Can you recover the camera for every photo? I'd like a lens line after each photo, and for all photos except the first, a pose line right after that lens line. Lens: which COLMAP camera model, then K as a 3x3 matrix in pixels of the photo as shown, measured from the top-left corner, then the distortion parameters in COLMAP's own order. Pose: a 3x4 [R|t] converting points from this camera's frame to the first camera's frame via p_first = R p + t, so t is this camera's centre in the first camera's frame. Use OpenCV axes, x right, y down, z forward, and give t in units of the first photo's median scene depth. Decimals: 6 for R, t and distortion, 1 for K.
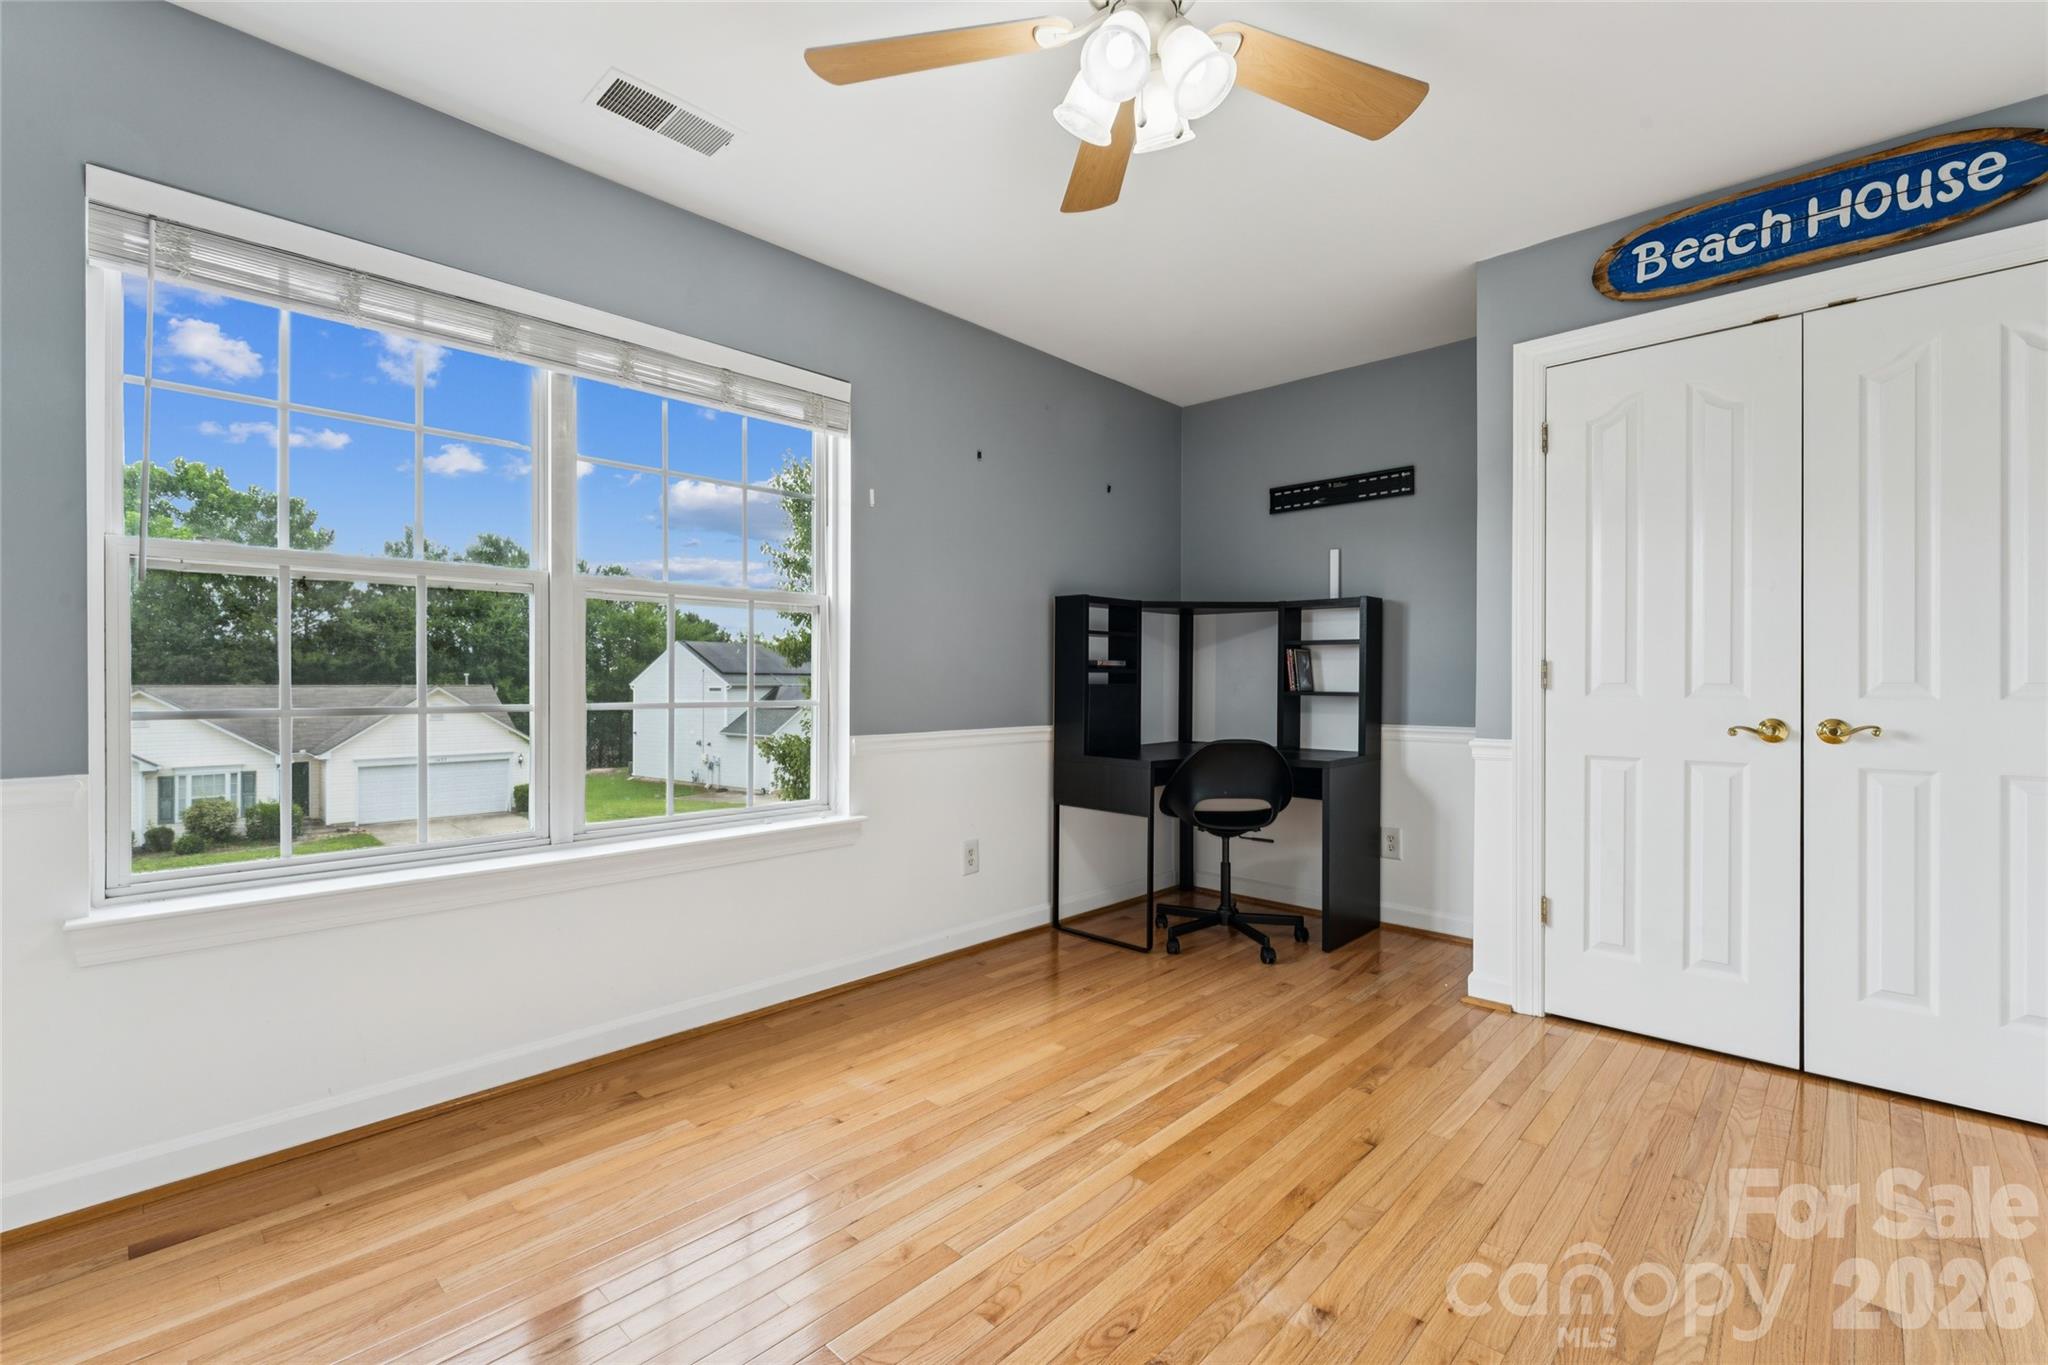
lens RADIAL K [[878.6, 0, 1038.2], [0, 878.6, 677.9], [0, 0, 1]] dist [-0.000307, 0.001055]
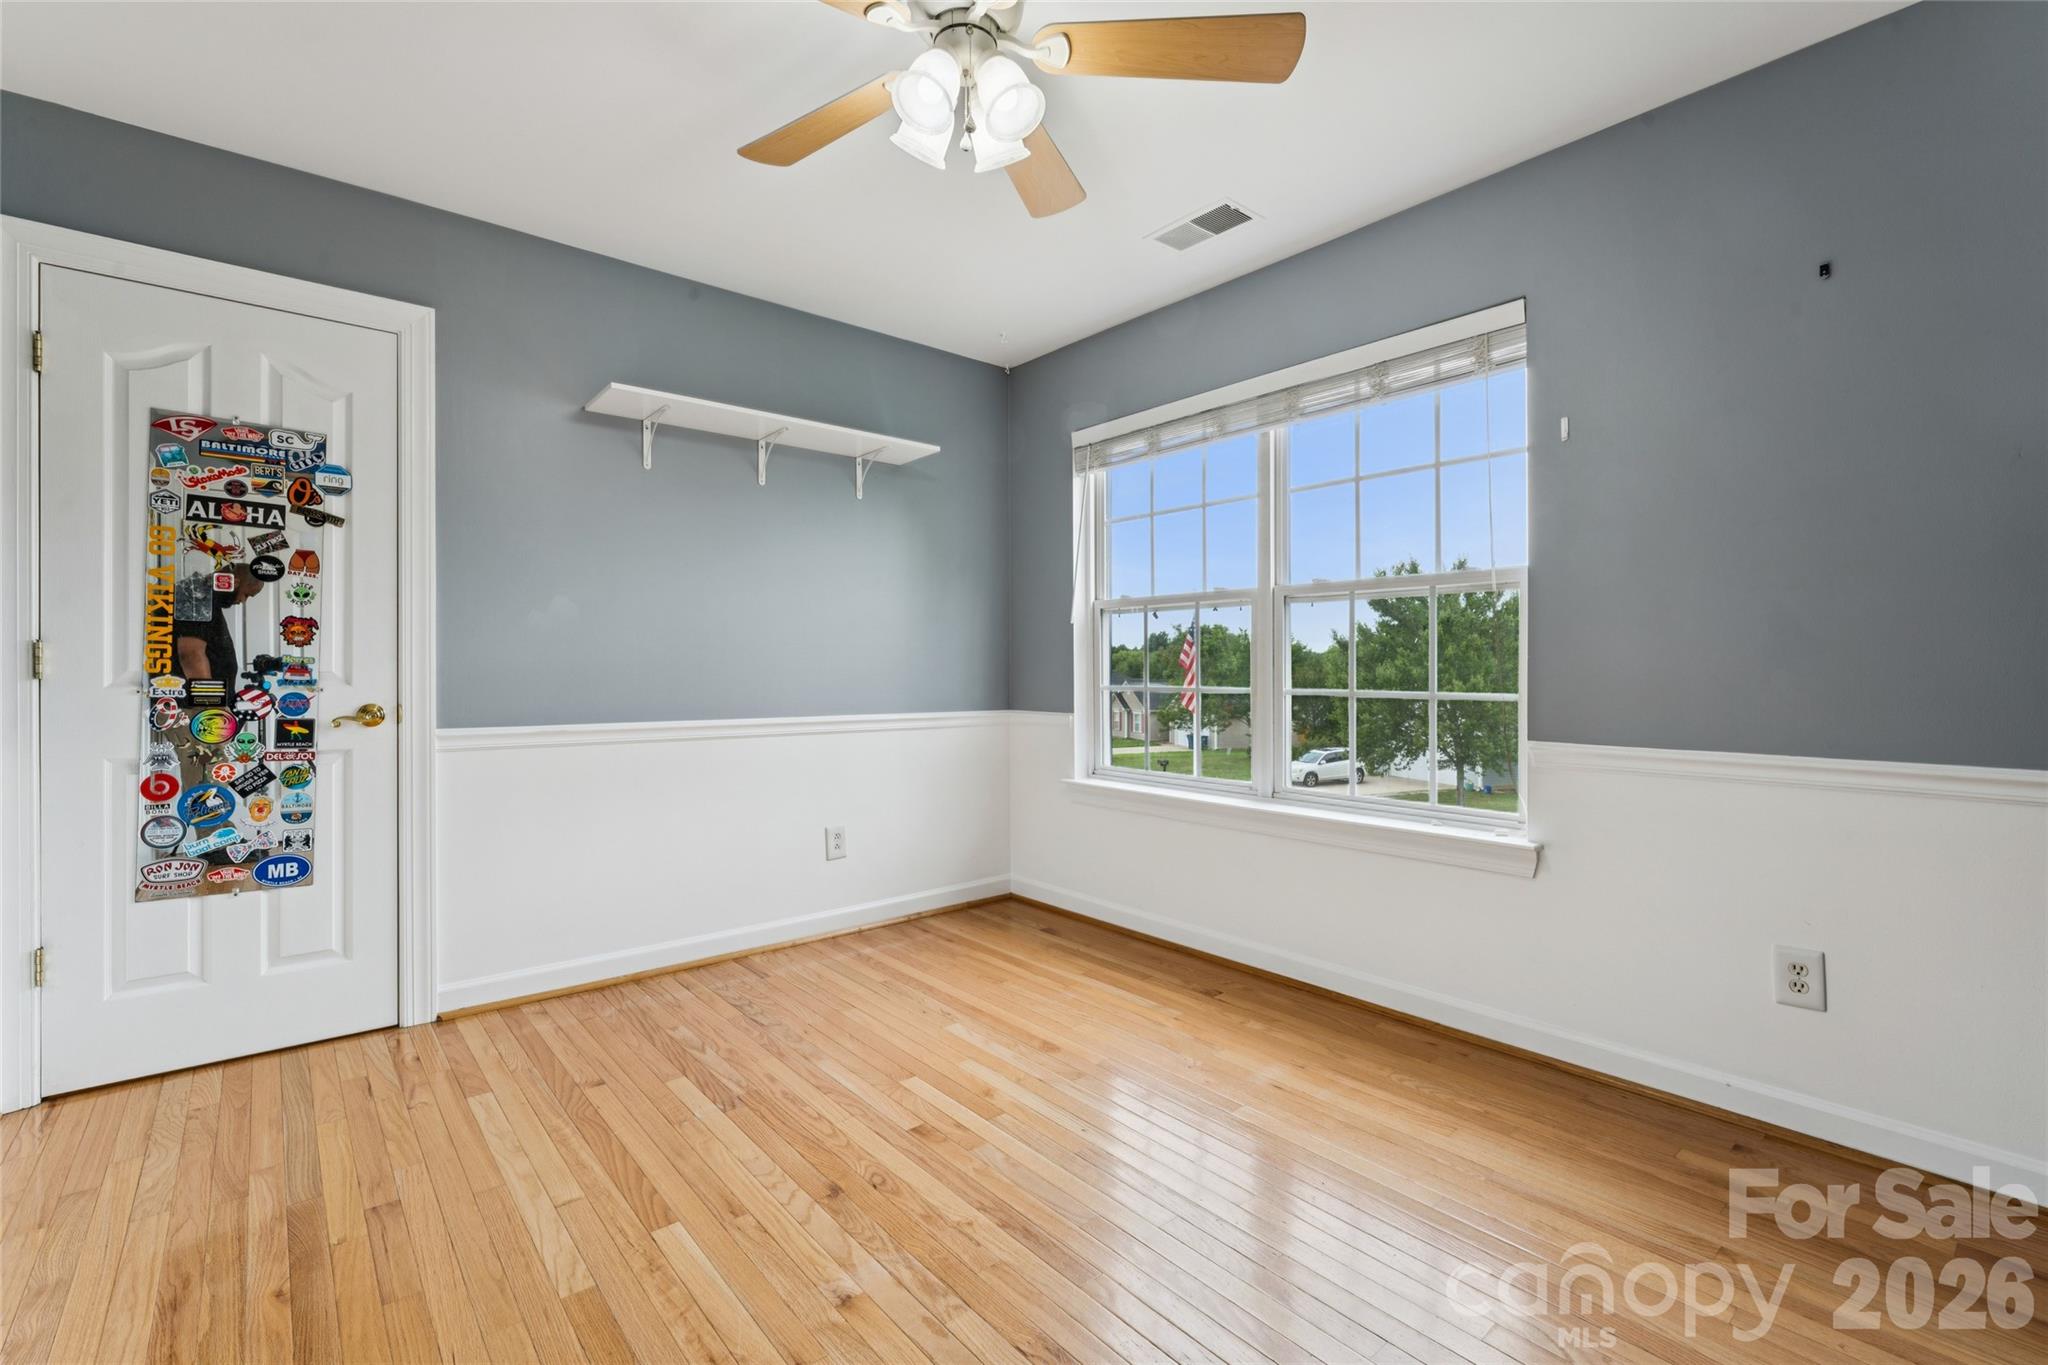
lens RADIAL K [[878.6, 0, 1021.4], [0, 878.6, 674.1], [0, 0, 1]] dist [-0.000307, 0.001055]
pose [[-0.107712, 0.004527, -0.994172, 0.743469], [0.002251, 0.999988, 0.004310, 0.001121], [0.994180, -0.001773, -0.107721, 0.749034]]
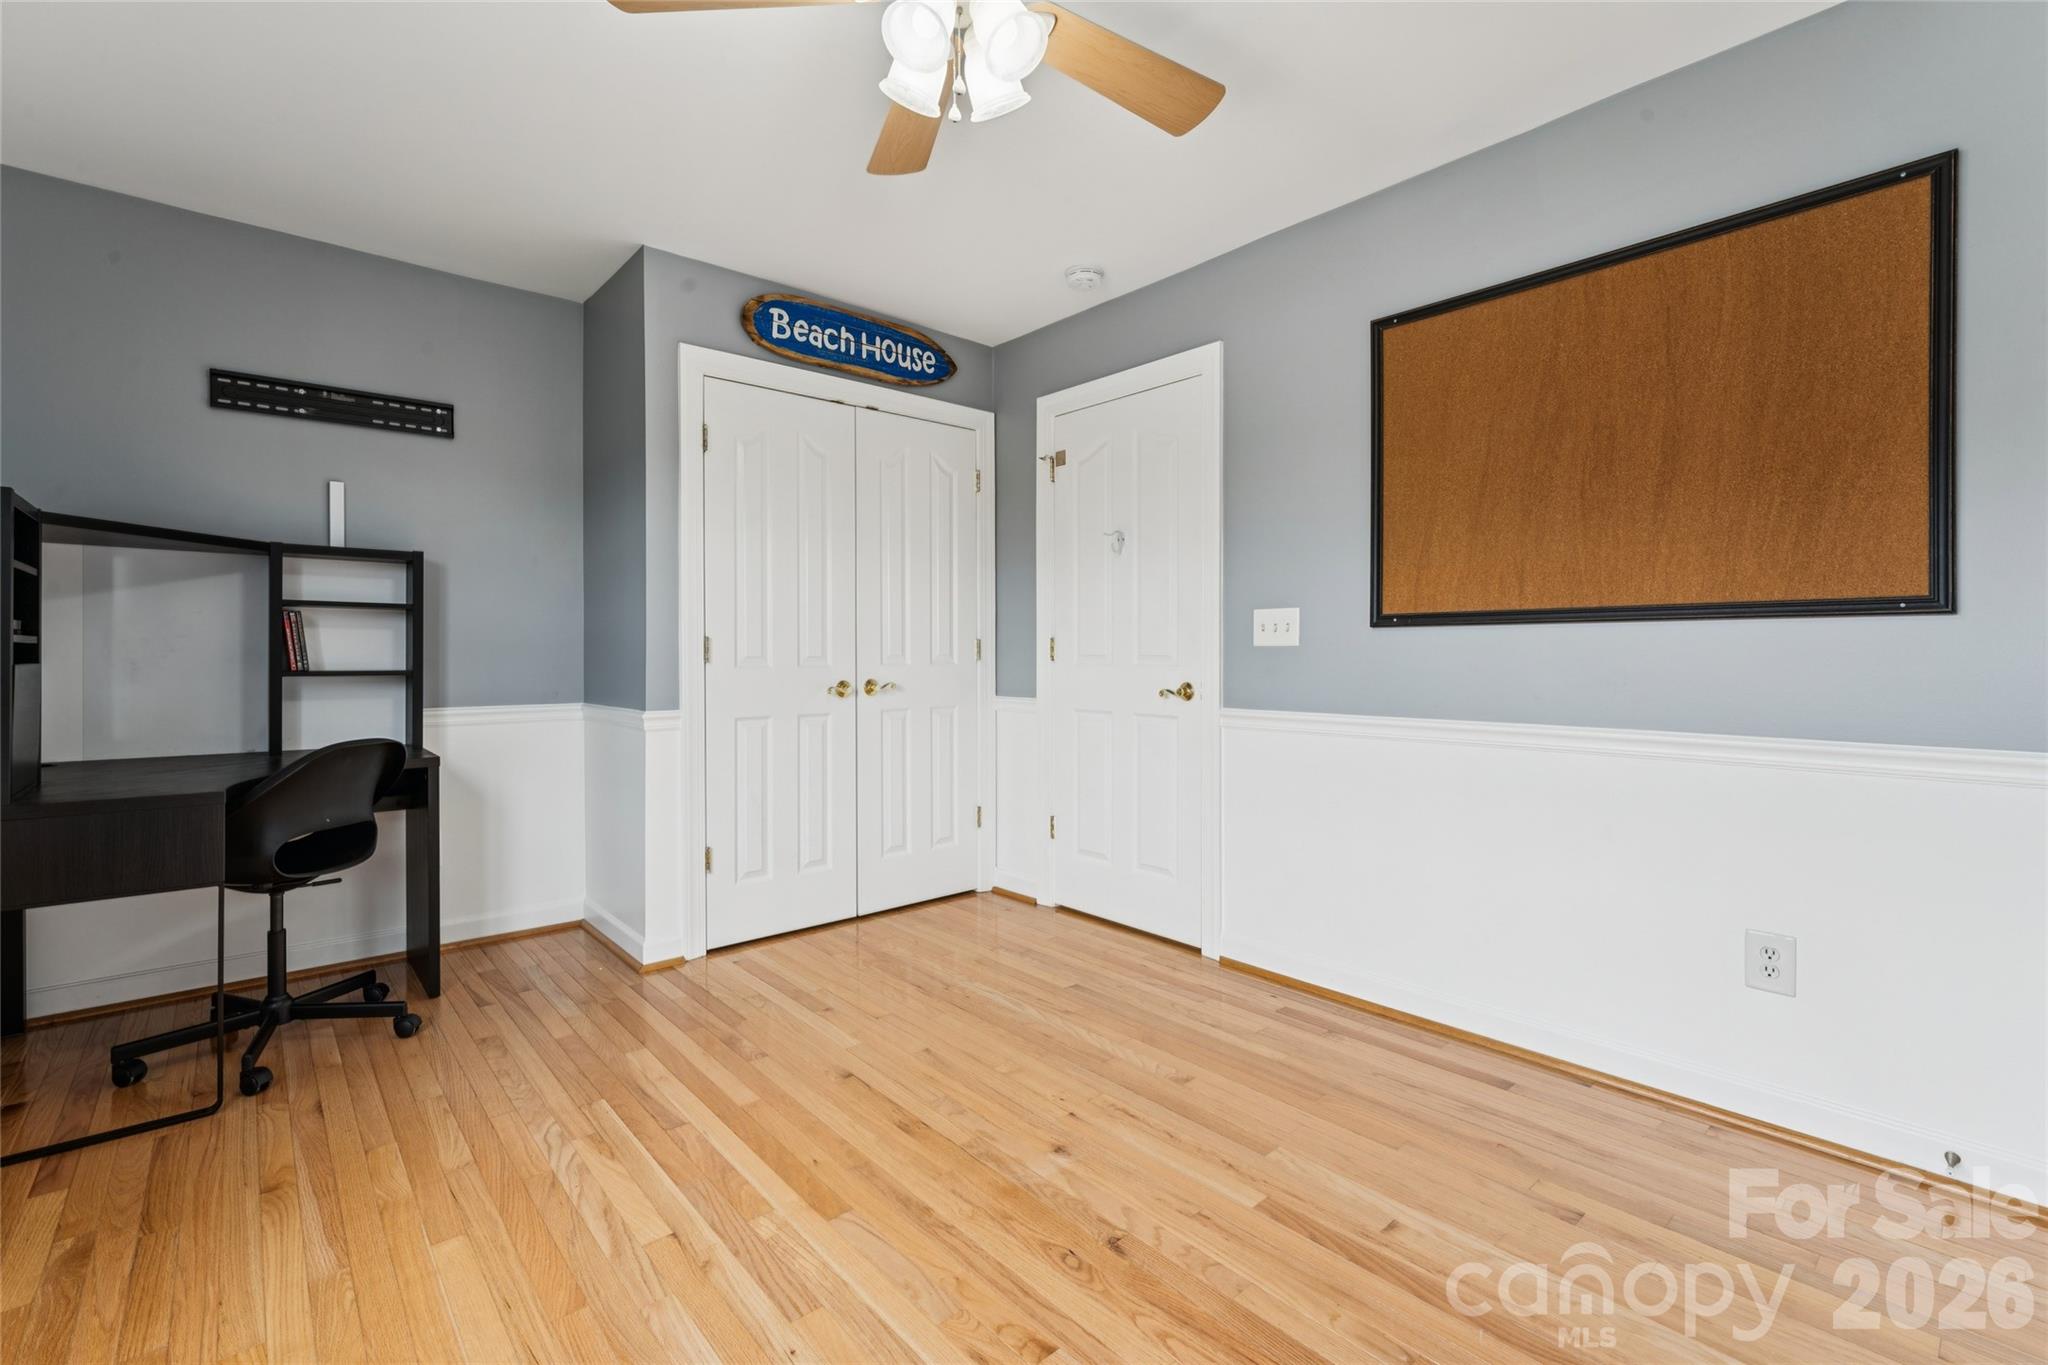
lens RADIAL K [[878.6, 0, 1026.4], [0, 878.6, 654.6], [0, 0, 1]] dist [-0.000307, 0.001055]
pose [[0.120884, -0.005095, 0.992654, -0.544189], [-0.000828, 0.999986, 0.005234, -0.003841], [-0.992666, -0.001455, 0.120878, 0.512255]]
